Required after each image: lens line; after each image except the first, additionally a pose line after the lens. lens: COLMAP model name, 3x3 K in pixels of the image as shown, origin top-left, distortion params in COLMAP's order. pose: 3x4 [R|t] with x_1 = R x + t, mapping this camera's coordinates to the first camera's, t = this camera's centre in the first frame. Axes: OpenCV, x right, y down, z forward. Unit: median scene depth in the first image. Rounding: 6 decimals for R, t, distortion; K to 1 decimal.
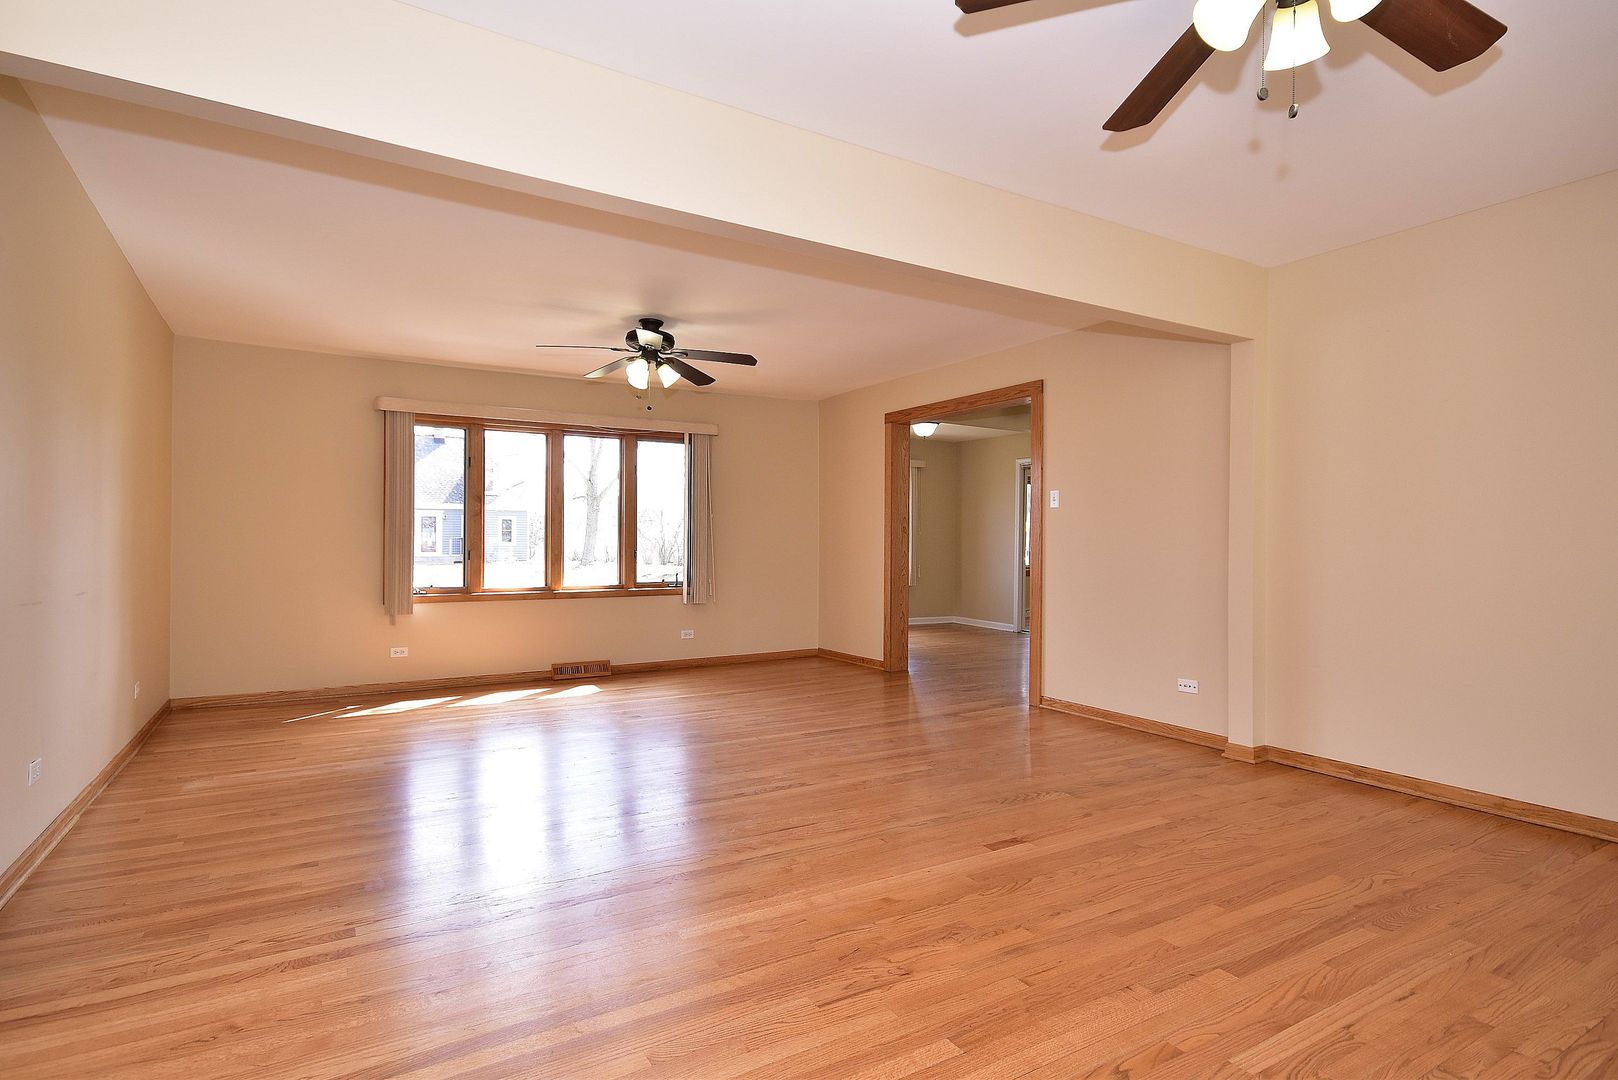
lens RADIAL K [[810.7, 0, 810.9], [0, 810.7, 540.6], [0, 0, 1]] dist [0.020305, -0.000861]
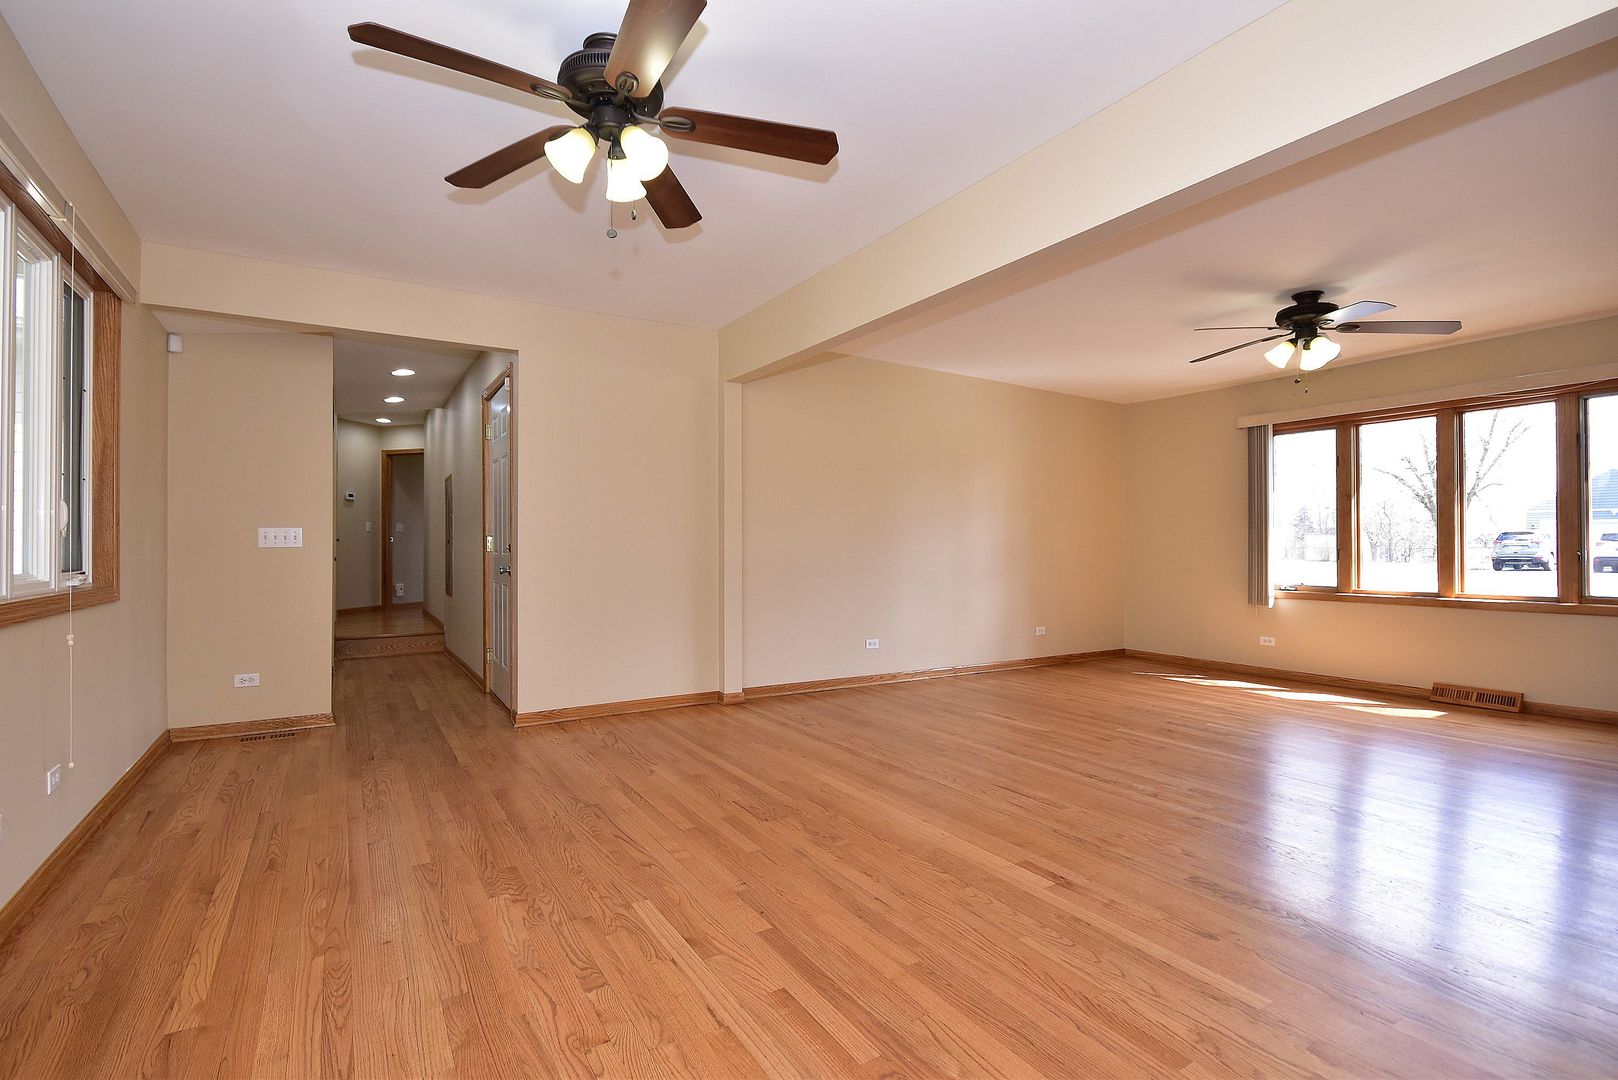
lens RADIAL K [[746.1, 0, 812.1], [0, 746.1, 541.0], [0, 0, 1]] dist [0.007976, -0.002131]
pose [[0.028730, -0.011056, -0.999526, 0.504329], [0.003515, 0.999934, -0.010960, 0.008878], [0.999581, -0.003199, 0.028767, 0.347827]]
